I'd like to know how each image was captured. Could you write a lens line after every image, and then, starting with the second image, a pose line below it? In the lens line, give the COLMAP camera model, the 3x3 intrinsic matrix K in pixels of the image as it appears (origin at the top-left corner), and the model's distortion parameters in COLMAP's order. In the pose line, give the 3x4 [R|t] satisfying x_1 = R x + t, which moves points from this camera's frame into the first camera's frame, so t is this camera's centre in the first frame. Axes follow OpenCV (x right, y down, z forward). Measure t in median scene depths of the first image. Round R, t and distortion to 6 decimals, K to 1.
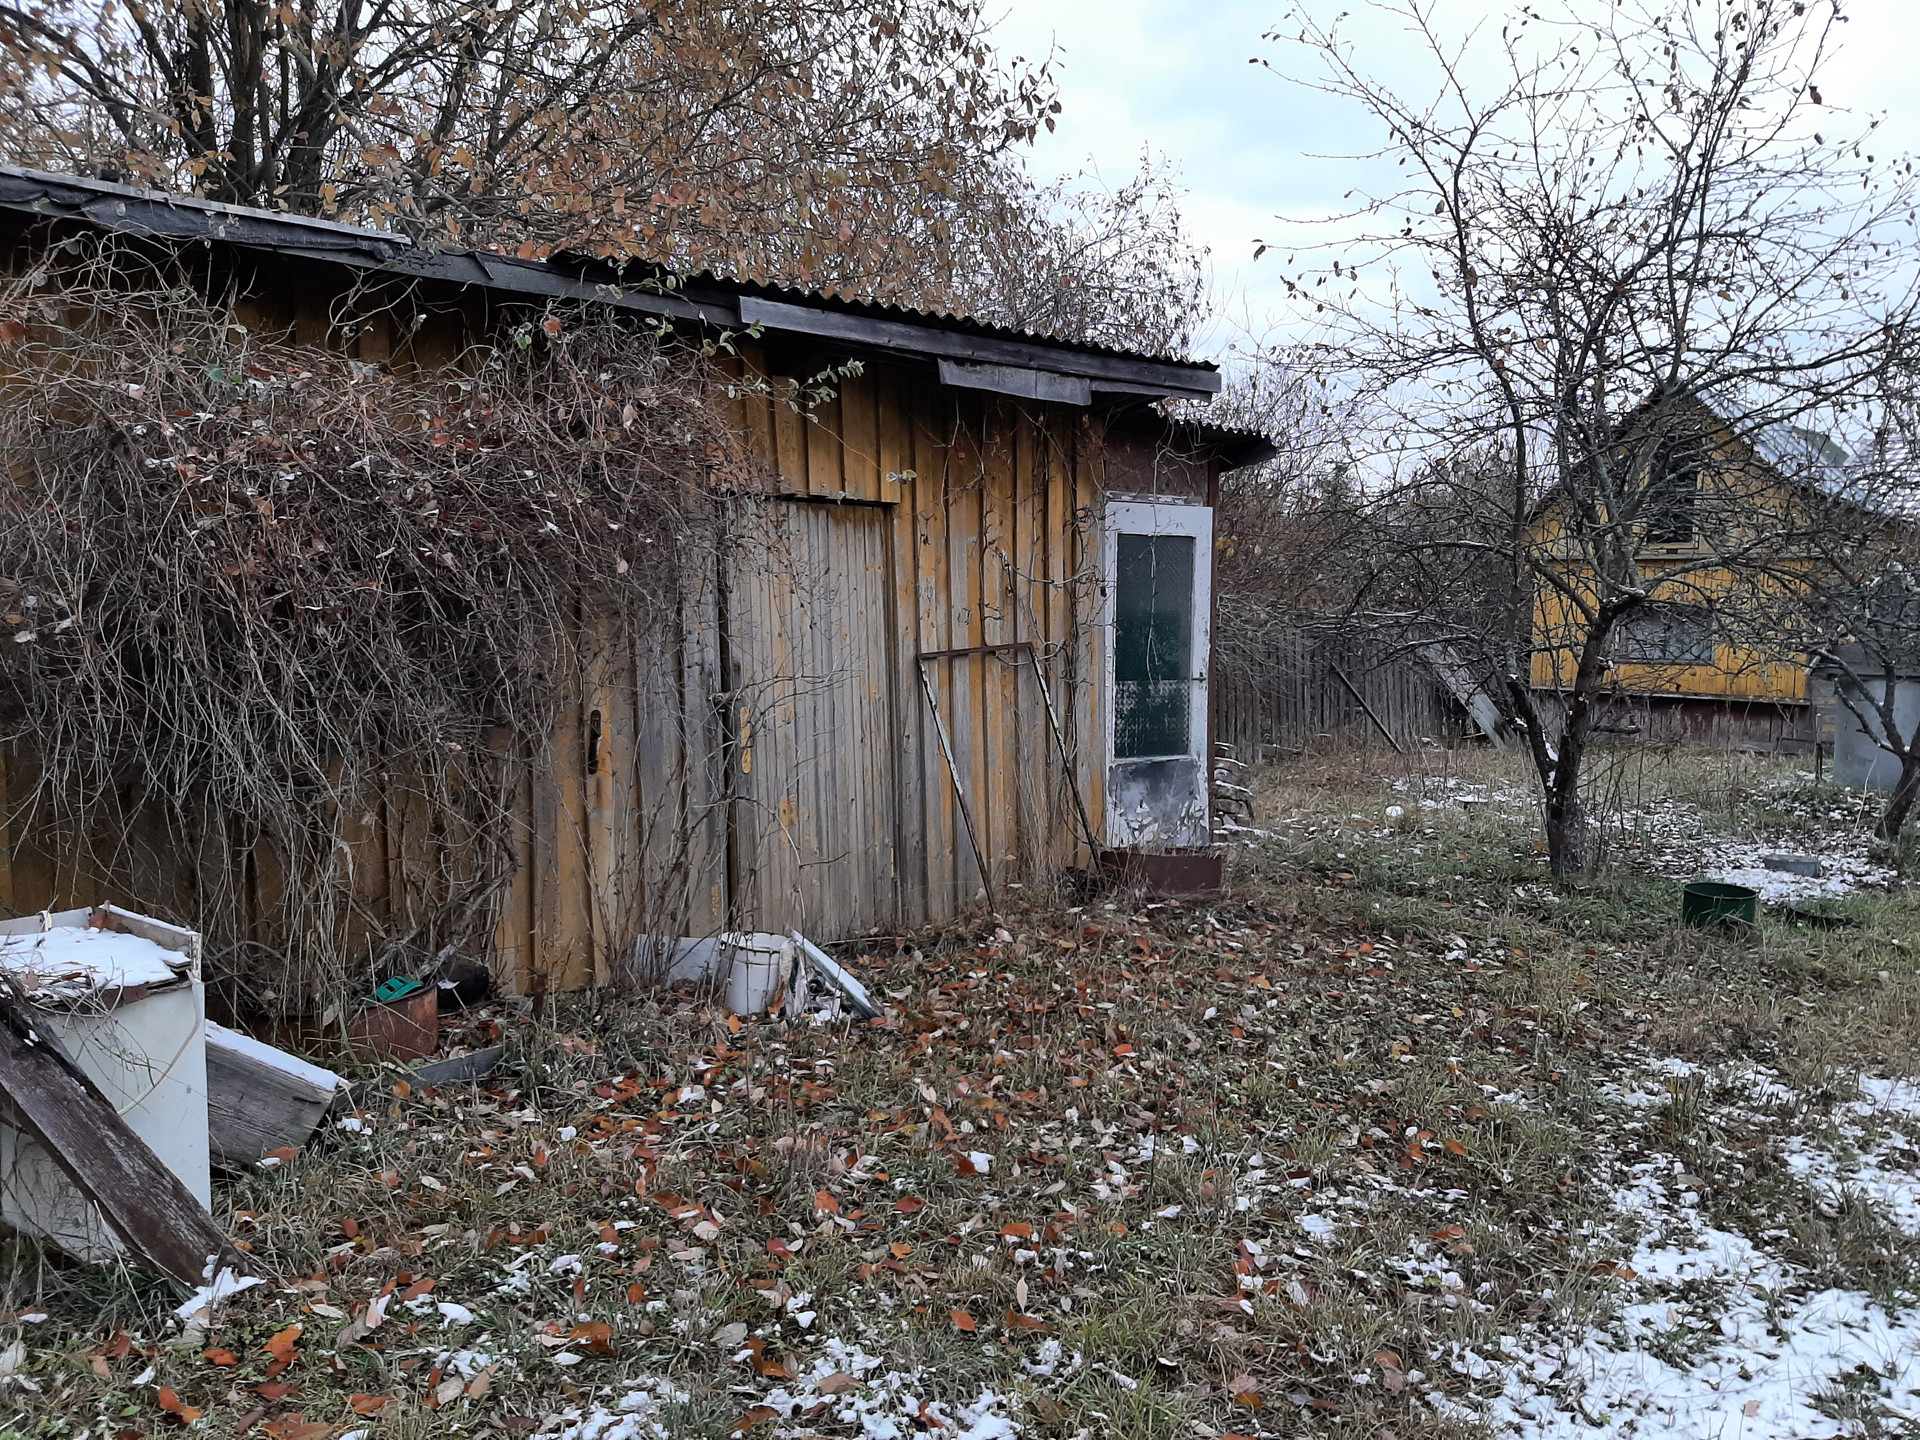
lens RADIAL K [[1549.2, 0, 961.3], [0, 1549.2, 724.3], [0, 0, 1]] dist [0.054025, -0.103546]
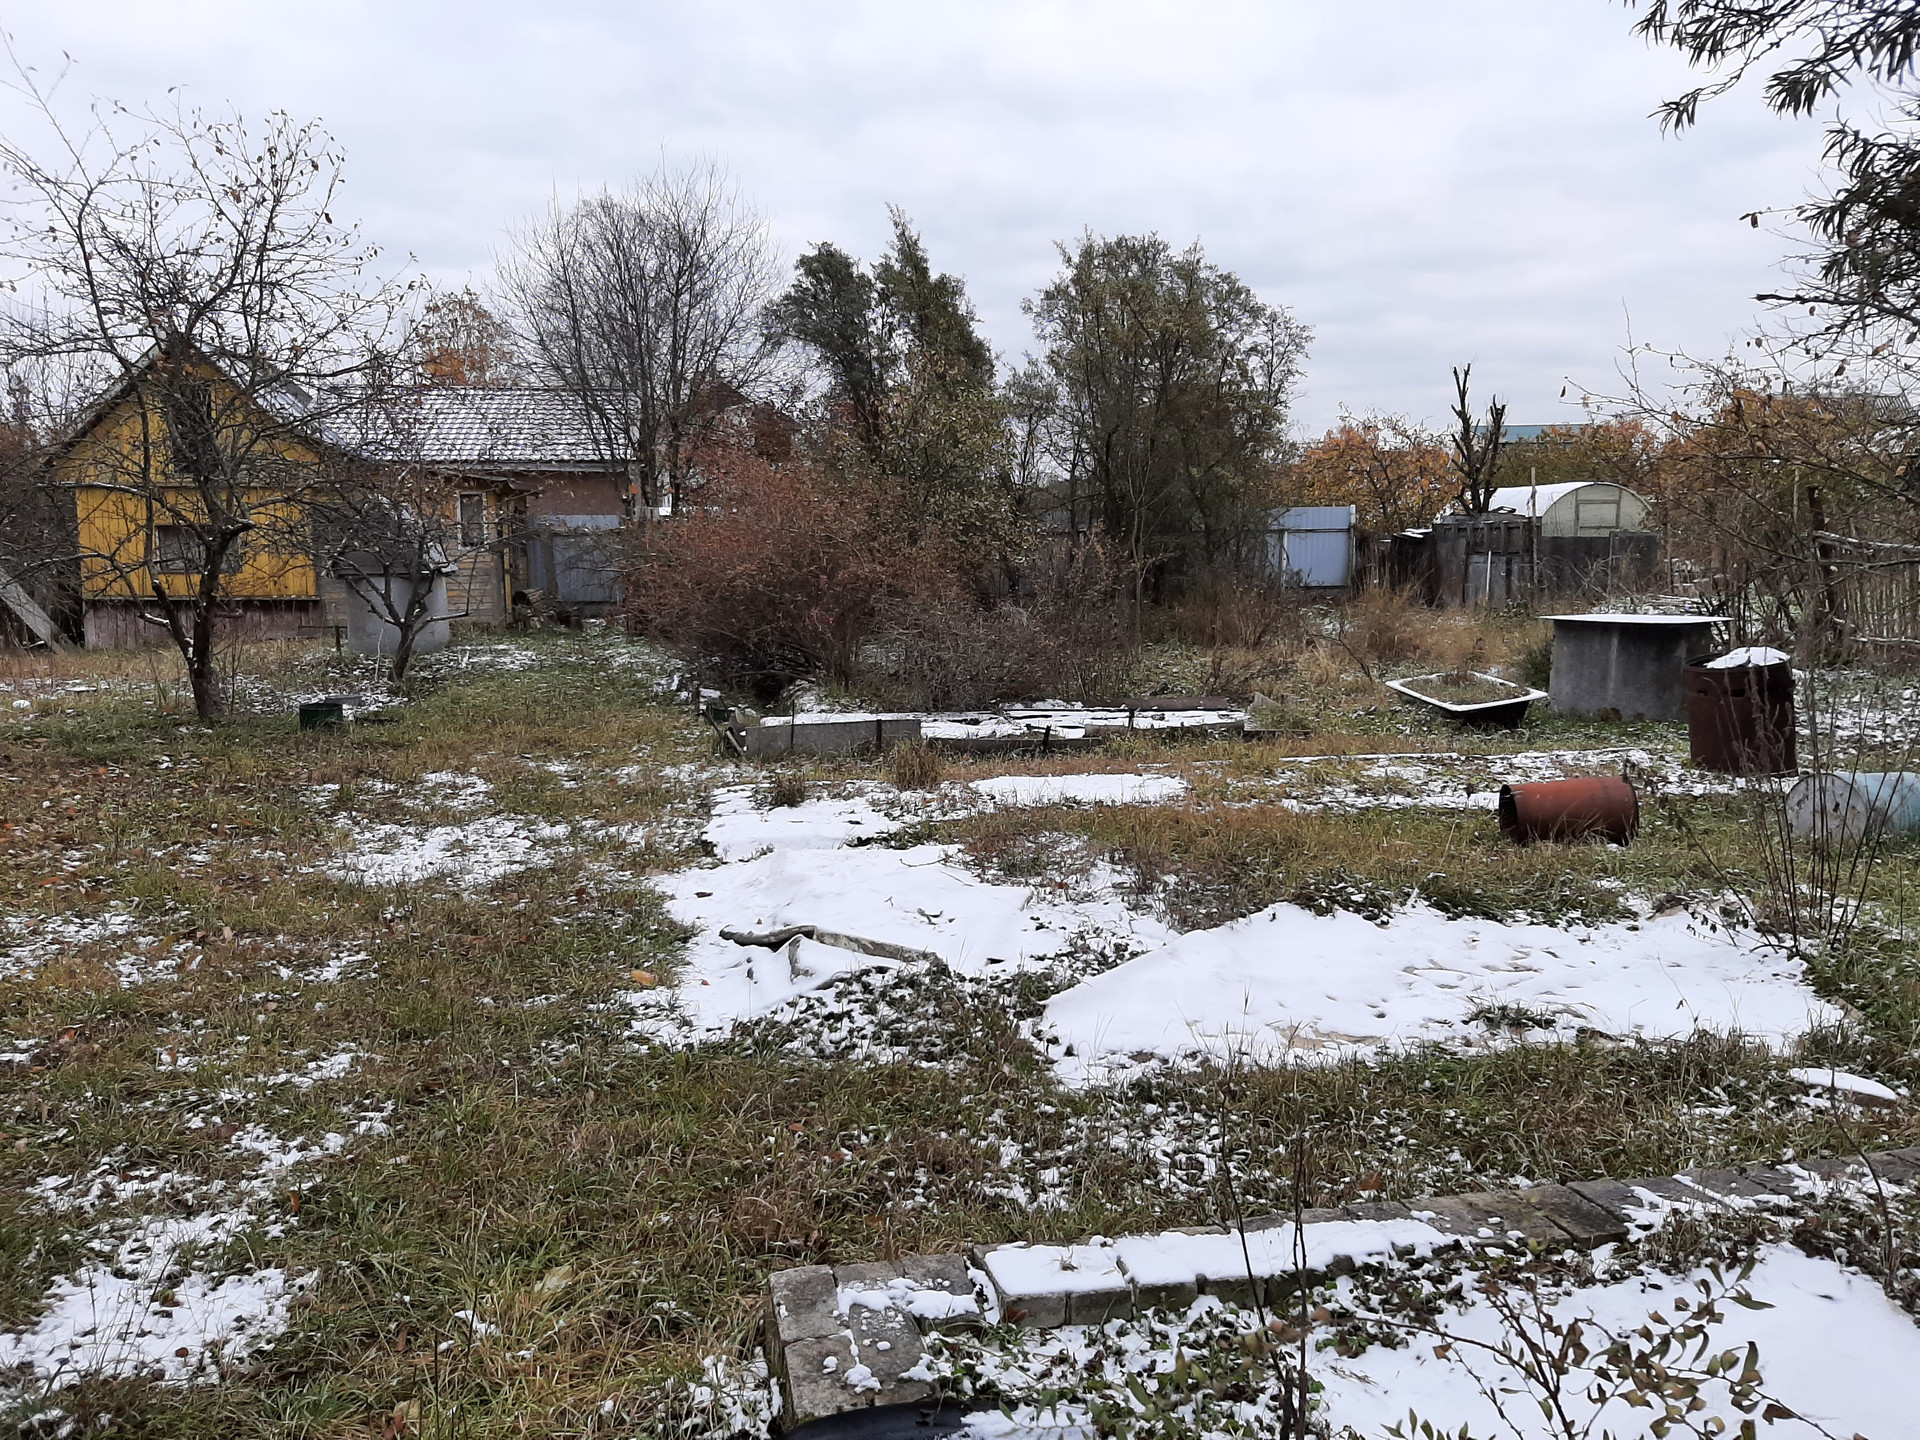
lens RADIAL K [[1549.2, 0, 959.1], [0, 1549.2, 721.3], [0, 0, 1]] dist [0.054025, -0.103546]
pose [[0.608143, -0.110953, 0.786035, -0.302718], [0.068000, 0.993826, 0.087673, 0.018951], [-0.790909, 0.000133, 0.611933, -0.406331]]
